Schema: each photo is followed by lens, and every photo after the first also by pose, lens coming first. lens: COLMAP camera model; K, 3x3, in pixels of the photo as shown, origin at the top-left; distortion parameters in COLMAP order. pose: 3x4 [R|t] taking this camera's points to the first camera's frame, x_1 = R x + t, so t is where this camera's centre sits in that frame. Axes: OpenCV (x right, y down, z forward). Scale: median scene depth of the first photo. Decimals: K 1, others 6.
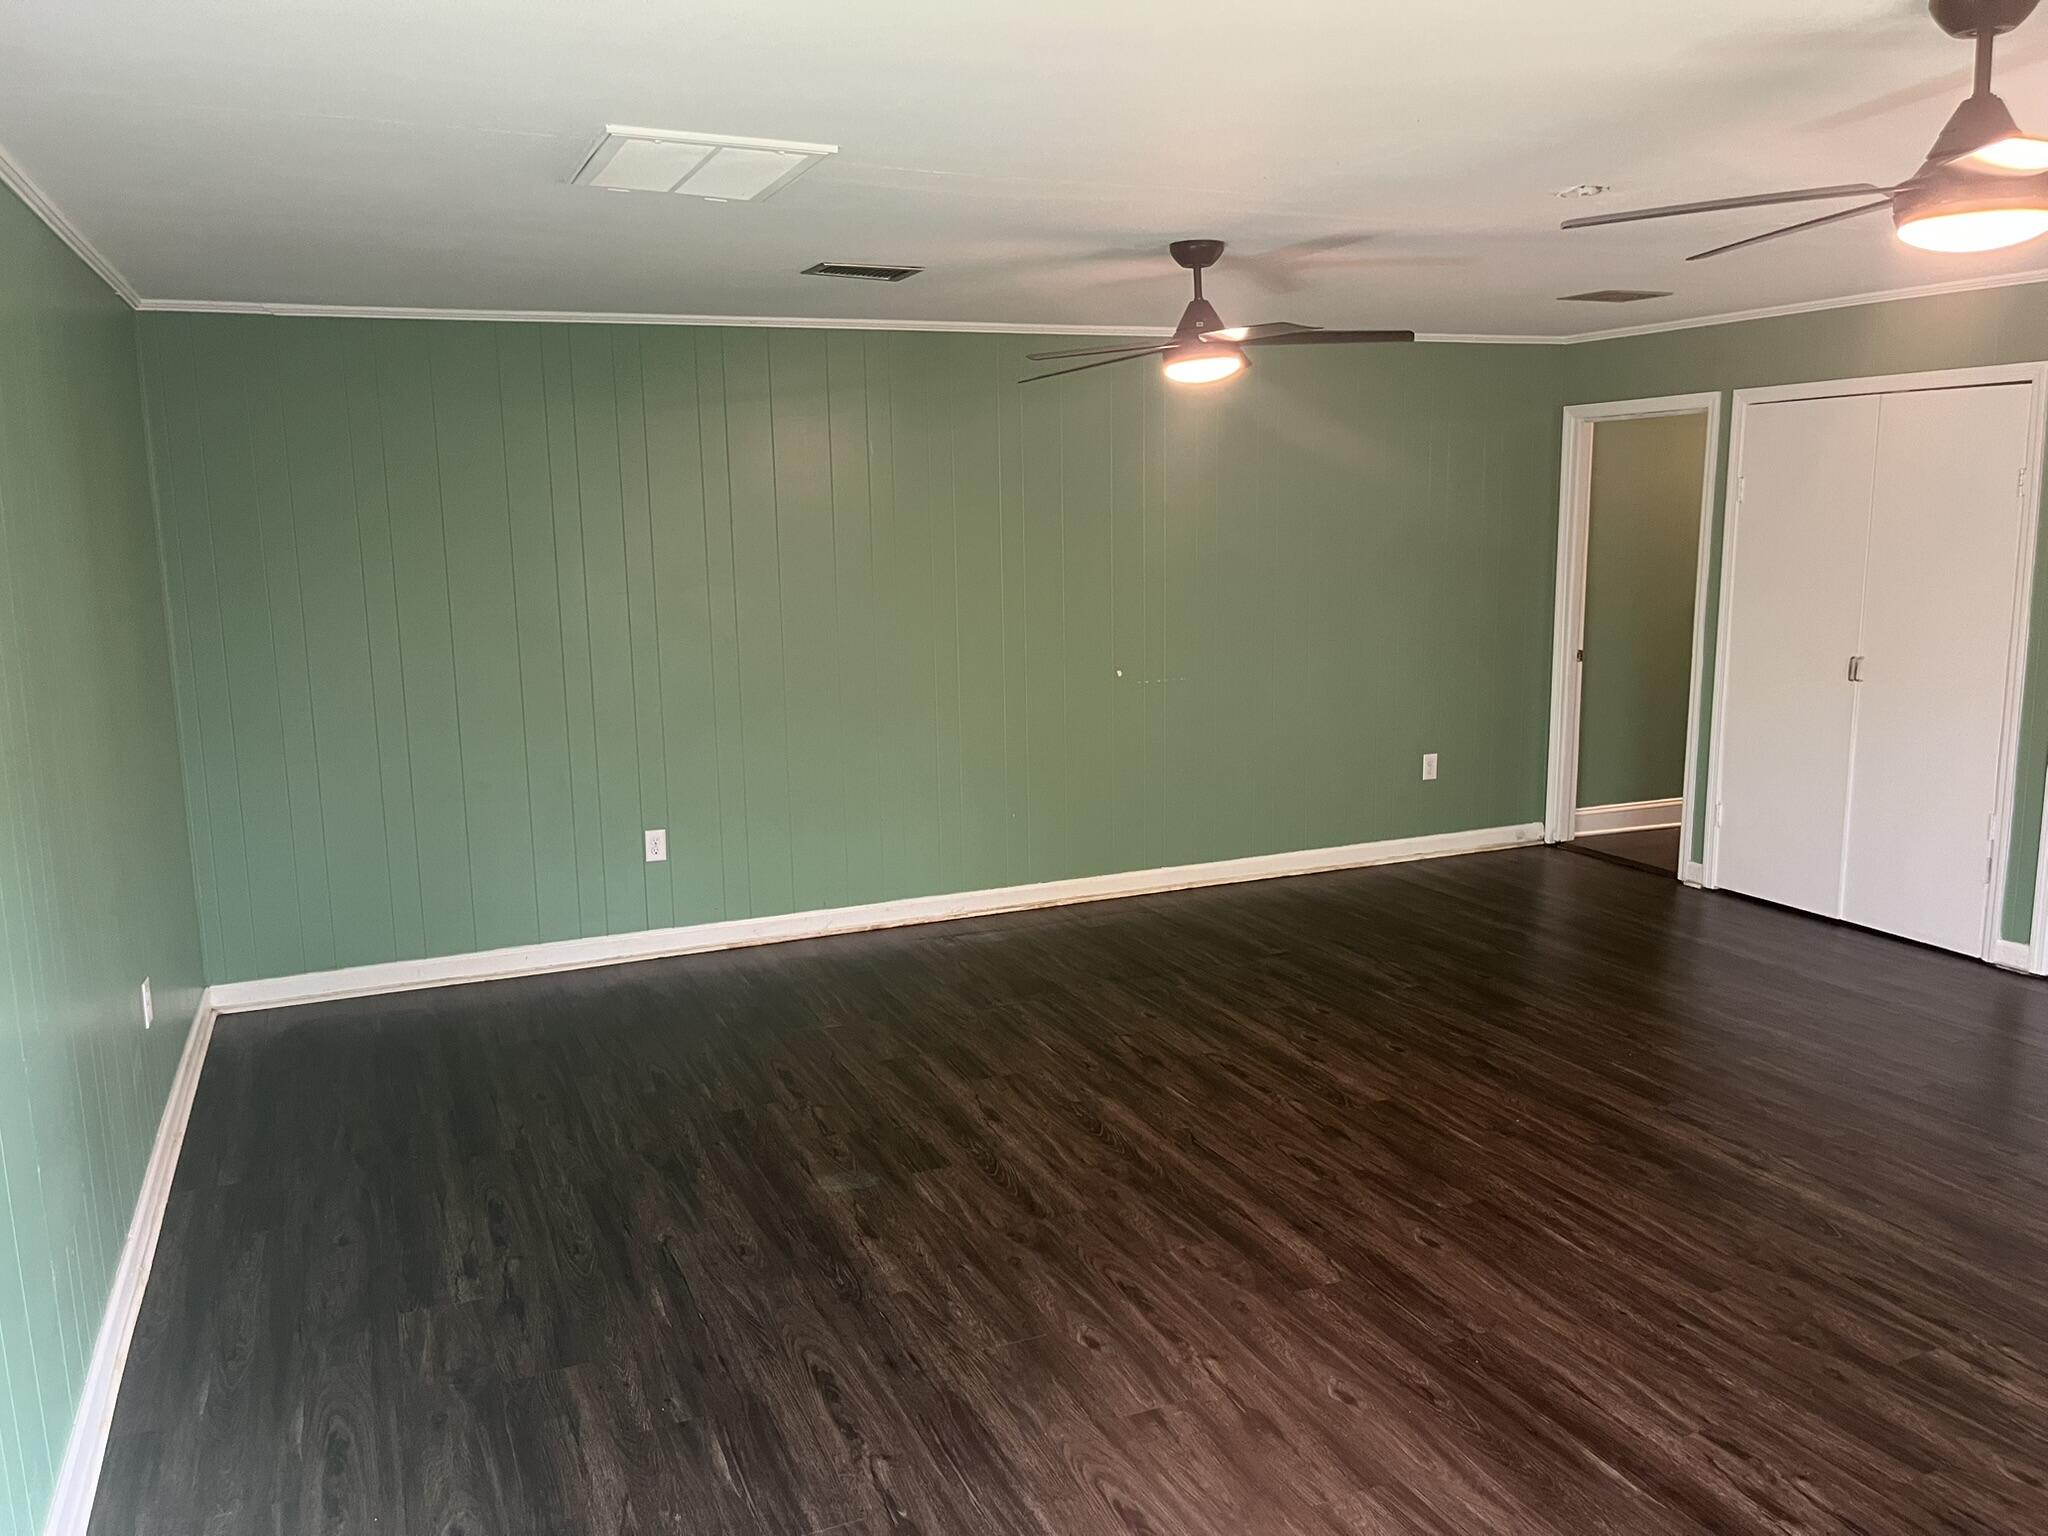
lens RADIAL K [[1556.9, 0, 1009.6], [0, 1556.9, 797.3], [0, 0, 1]] dist [0.059473, -0.084411]
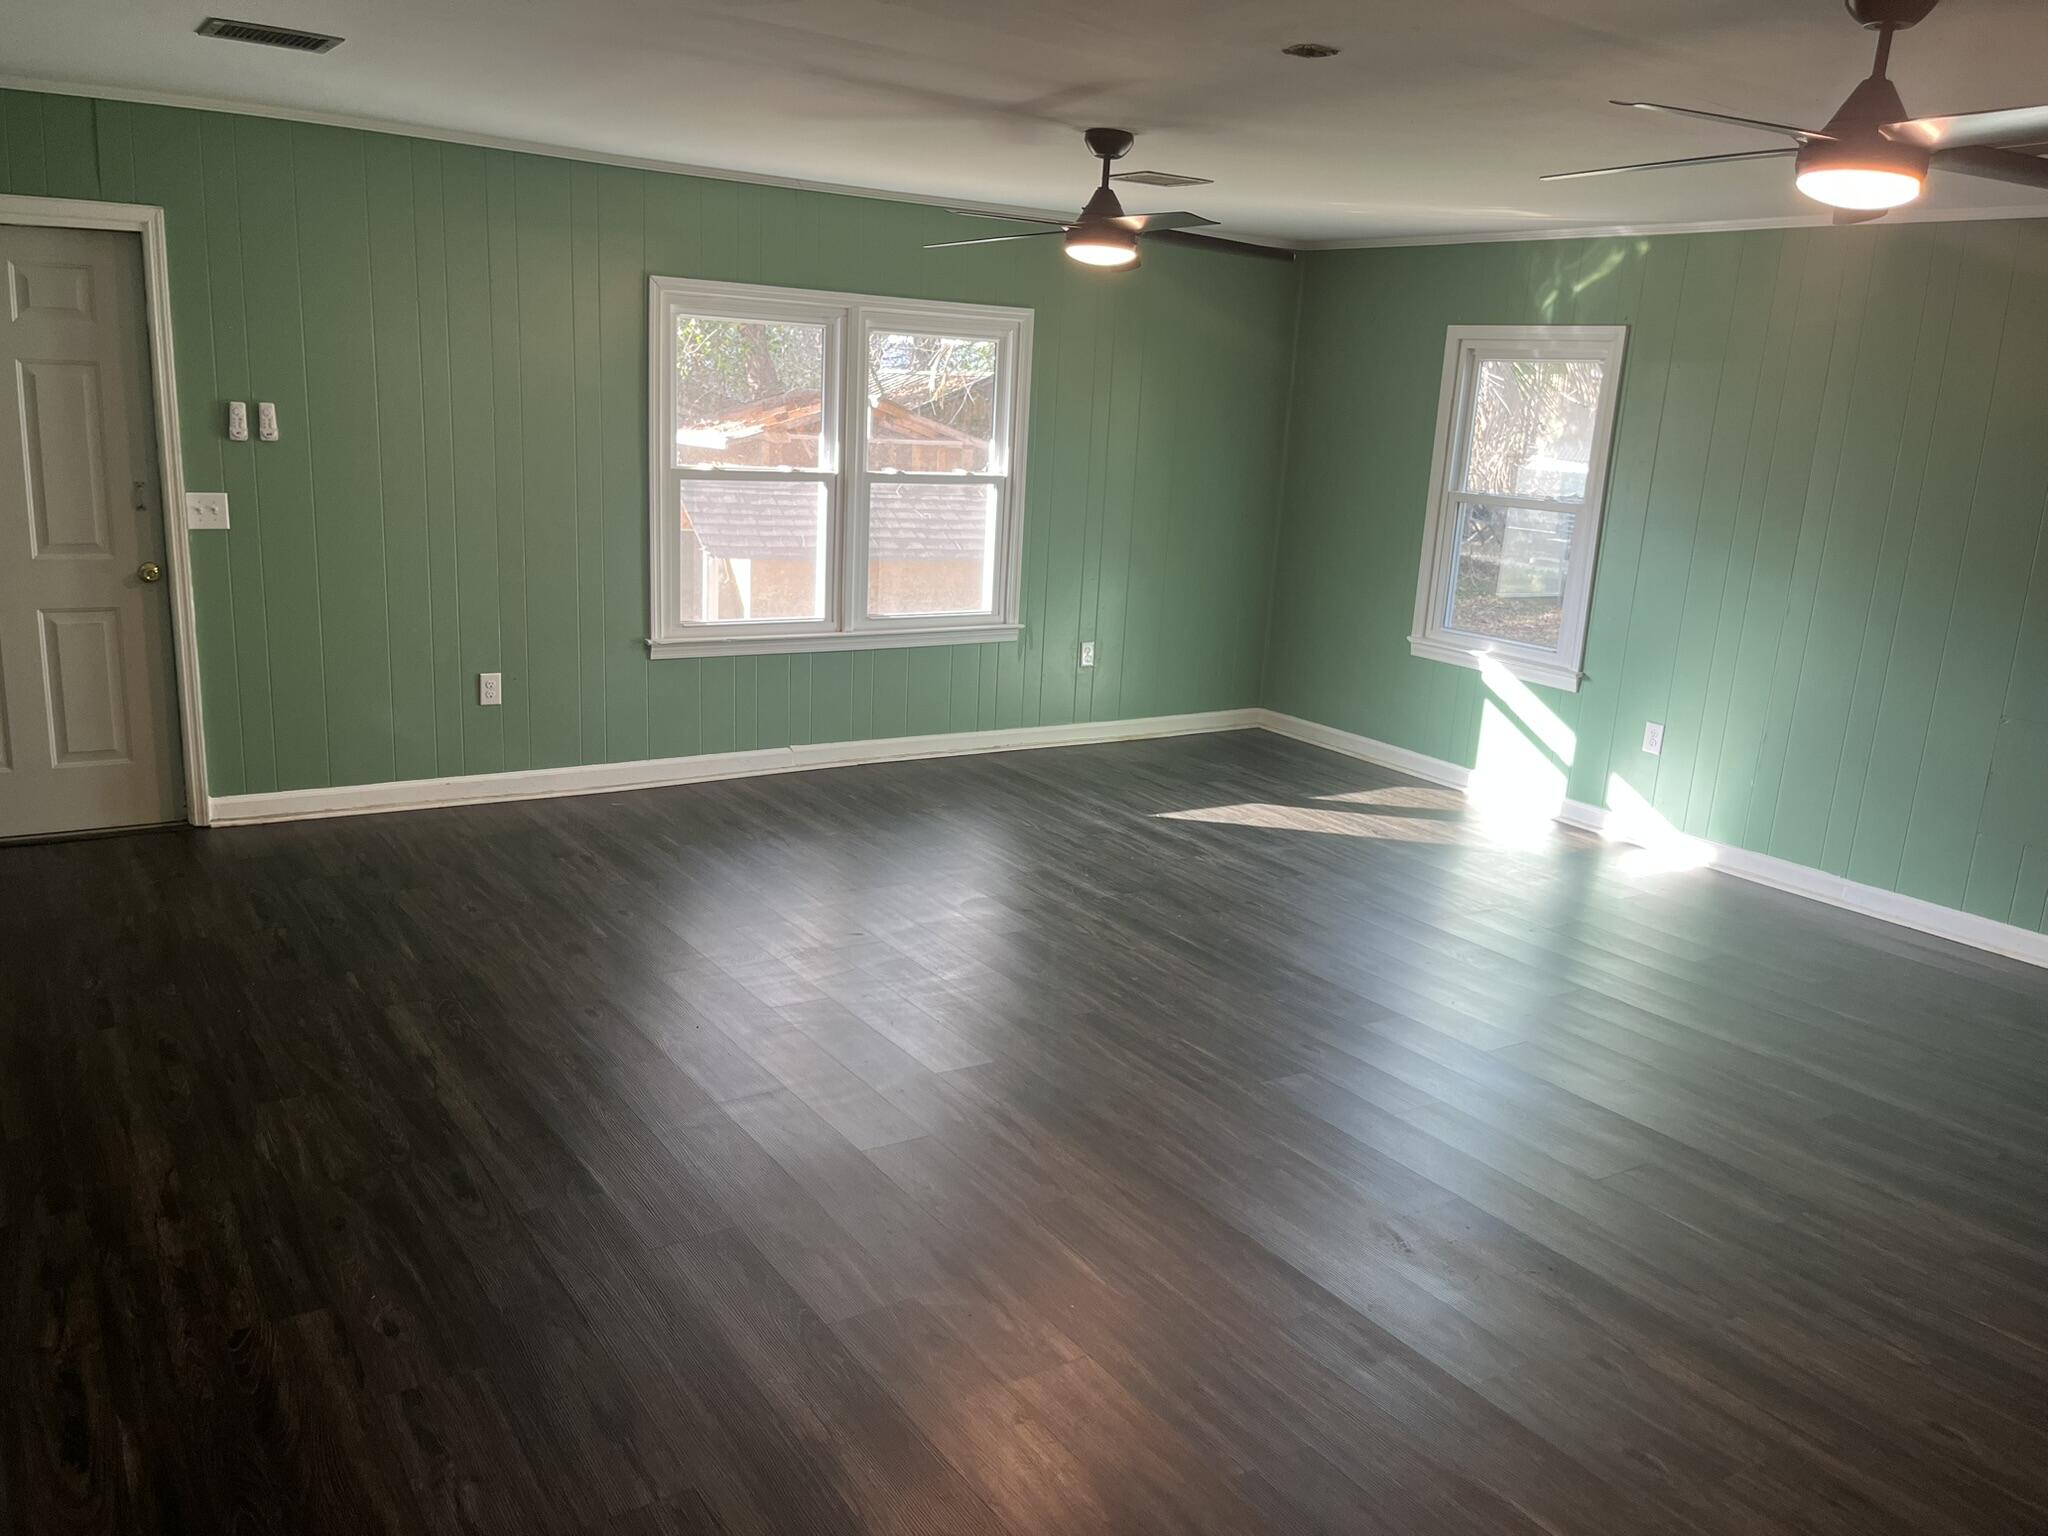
lens RADIAL K [[1556.9, 0, 1015.9], [0, 1556.9, 779.0], [0, 0, 1]] dist [0.059473, -0.084411]
pose [[-0.983196, 0.008512, -0.182354, 0.586181], [-0.066921, 0.912566, 0.403417, -0.292756], [0.169844, 0.408841, -0.896662, 1.631167]]
